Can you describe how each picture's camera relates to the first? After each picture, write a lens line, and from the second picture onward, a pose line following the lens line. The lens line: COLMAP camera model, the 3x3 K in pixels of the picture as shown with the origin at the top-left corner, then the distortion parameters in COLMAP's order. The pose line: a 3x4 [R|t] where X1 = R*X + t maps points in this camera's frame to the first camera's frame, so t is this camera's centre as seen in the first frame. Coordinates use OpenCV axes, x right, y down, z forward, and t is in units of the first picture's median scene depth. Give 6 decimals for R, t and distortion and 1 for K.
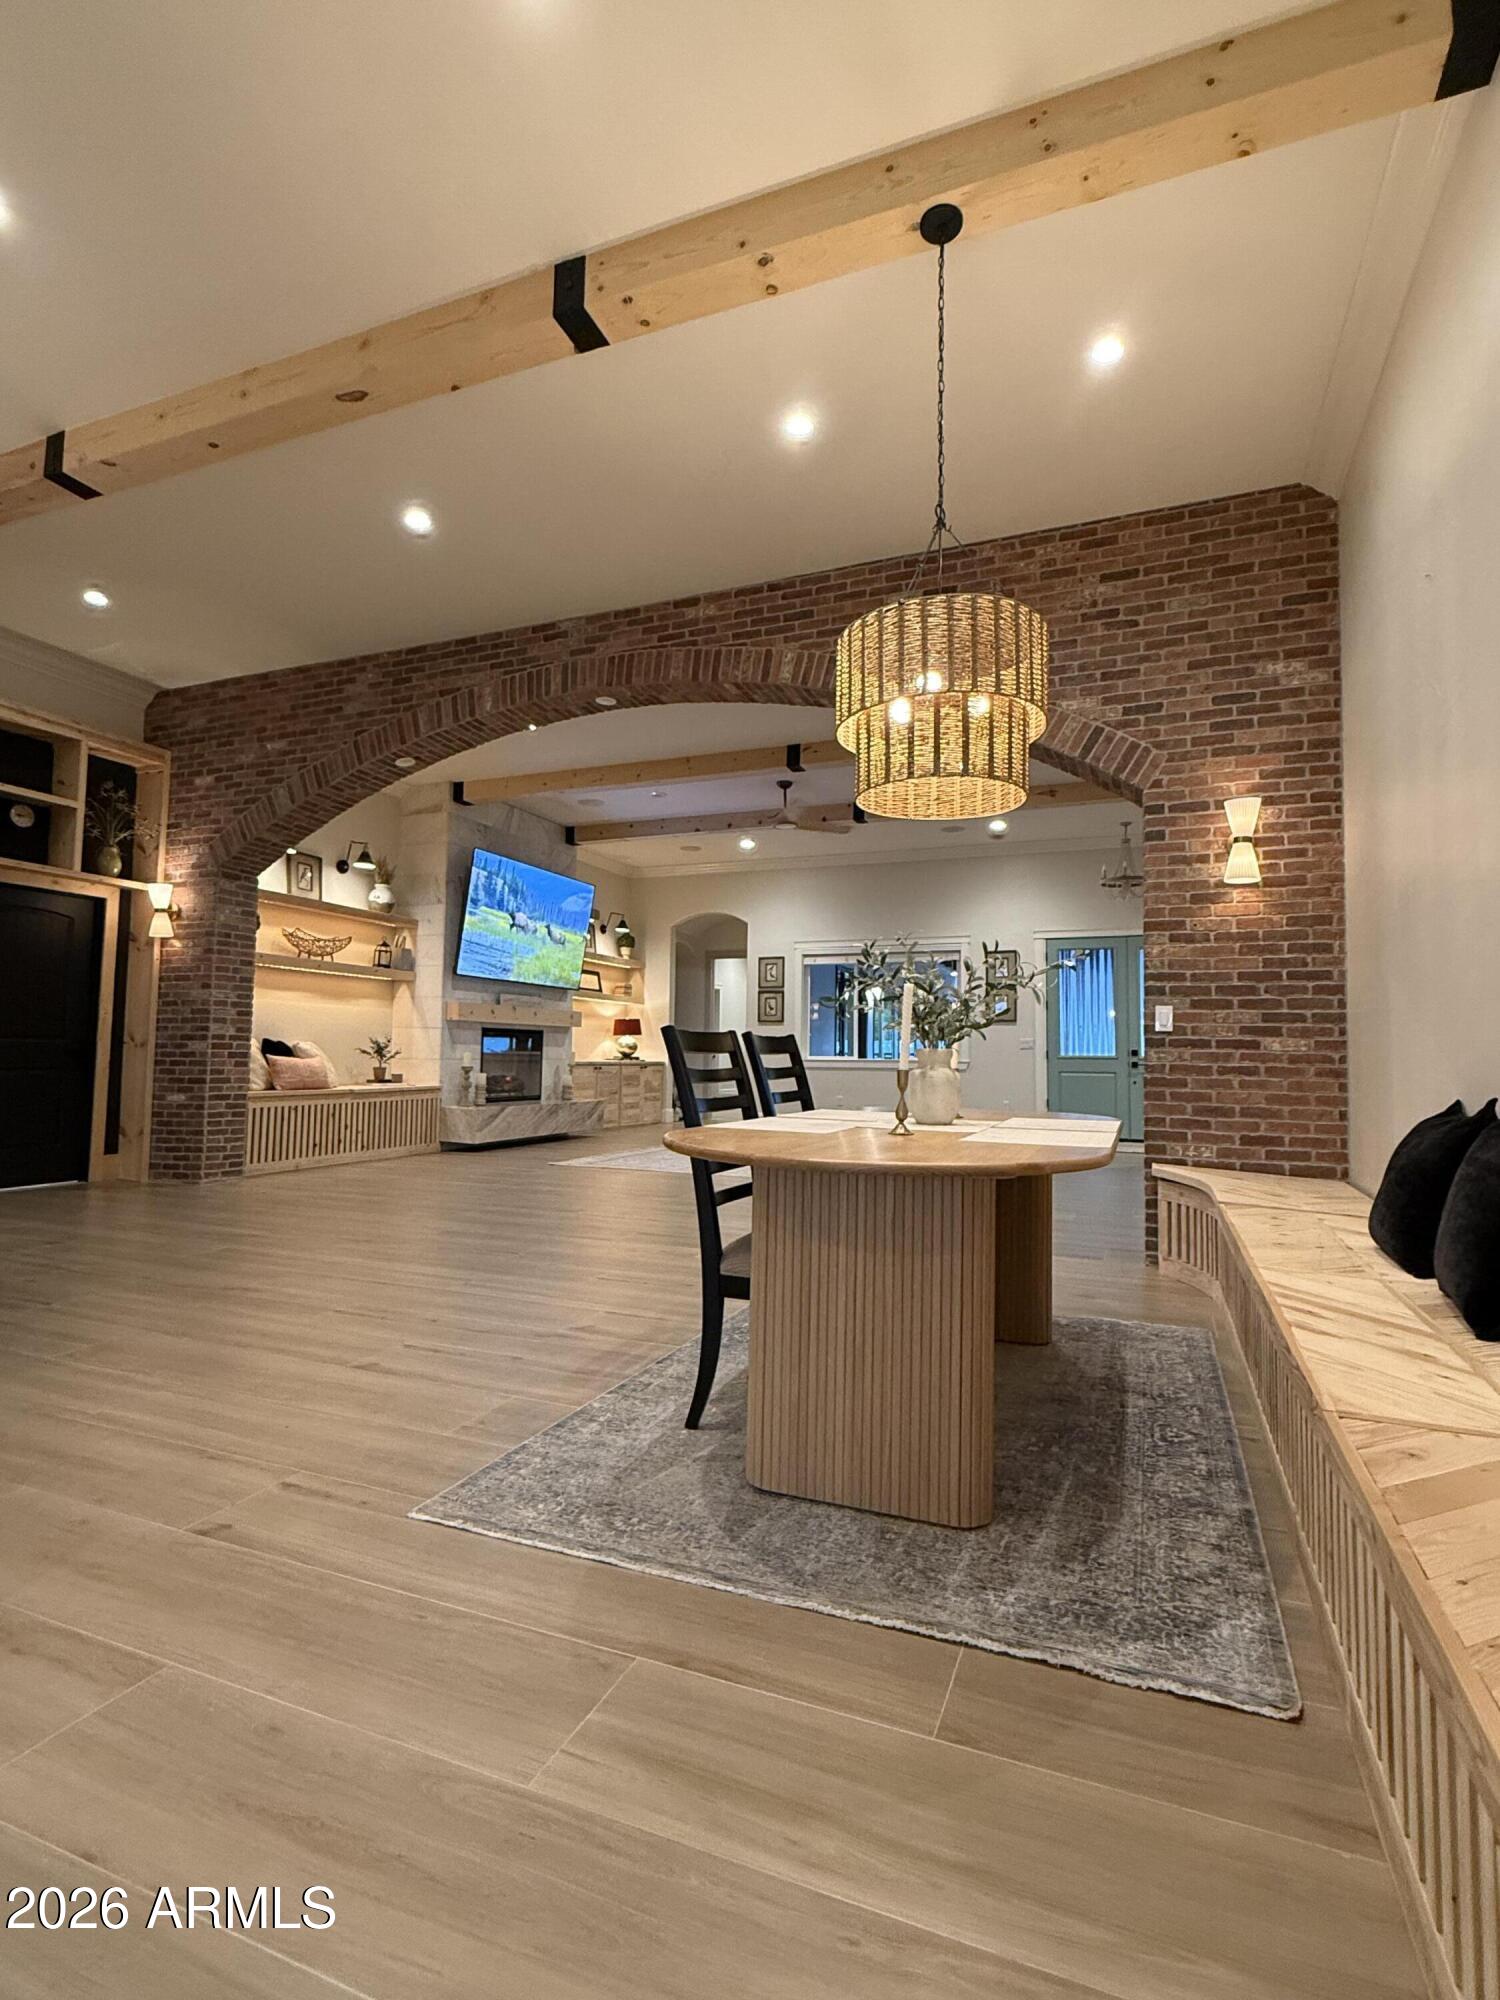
lens RADIAL K [[988.3, 0, 750.0], [0, 988.3, 1000.0], [0, 0, 1]] dist [-0.001424, -0.000040]
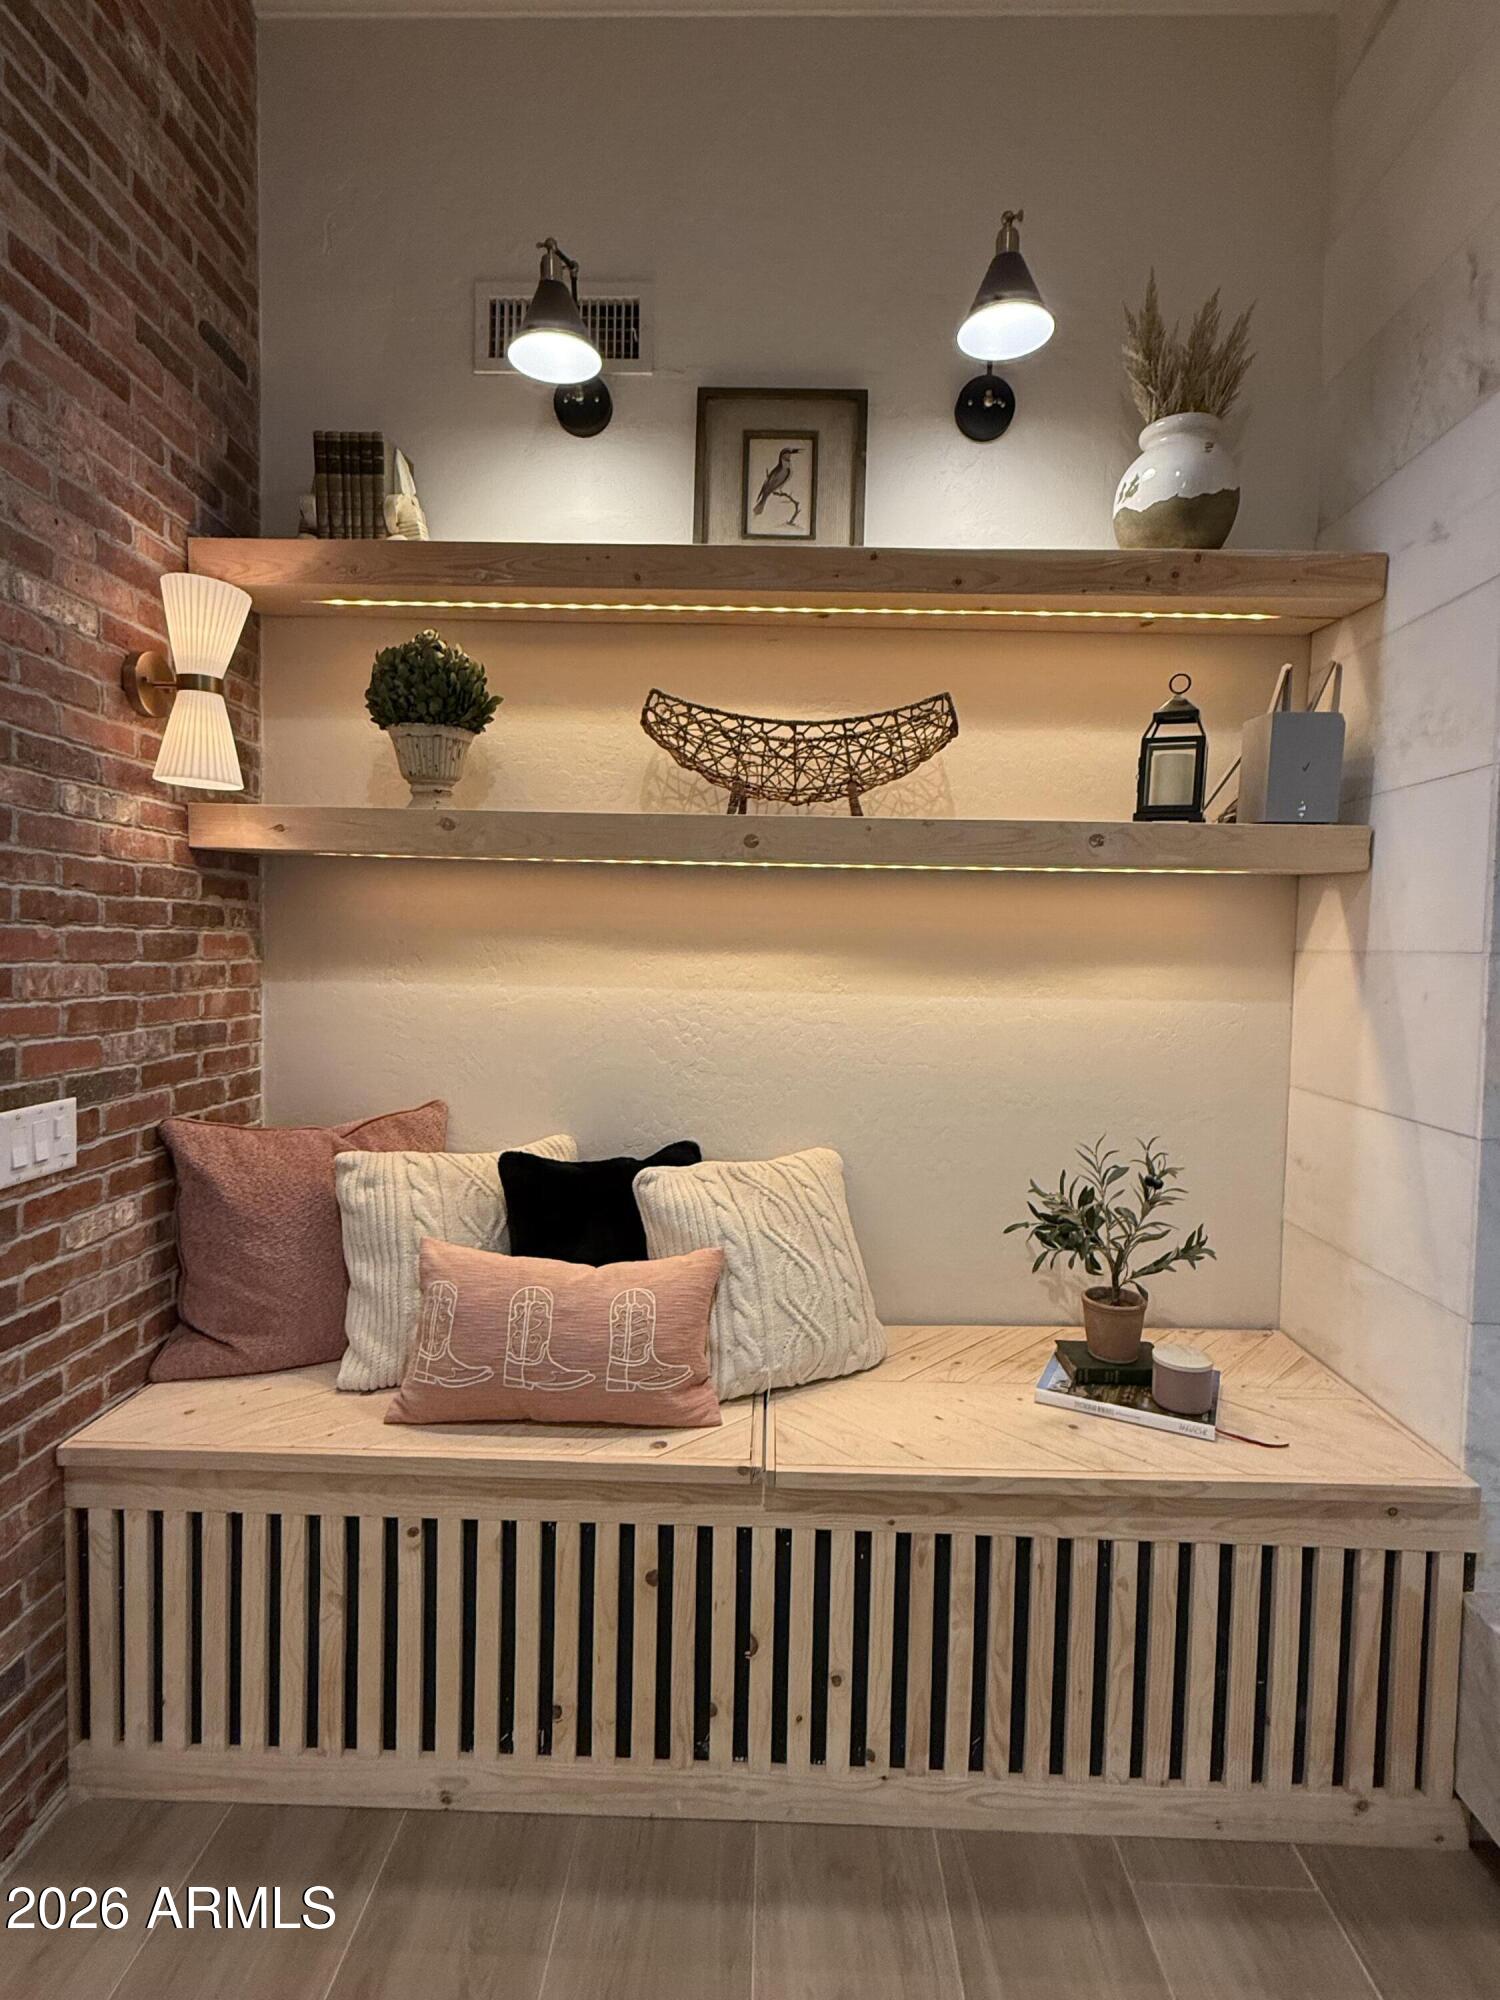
lens RADIAL K [[988.3, 0, 750.0], [0, 988.3, 1000.0], [0, 0, 1]] dist [-0.001424, -0.000040]
pose [[0.355491, 0.037640, -0.933922, -0.309843], [0.043316, 0.997452, 0.056688, -0.016067], [0.933676, -0.060605, 0.352954, 1.274221]]
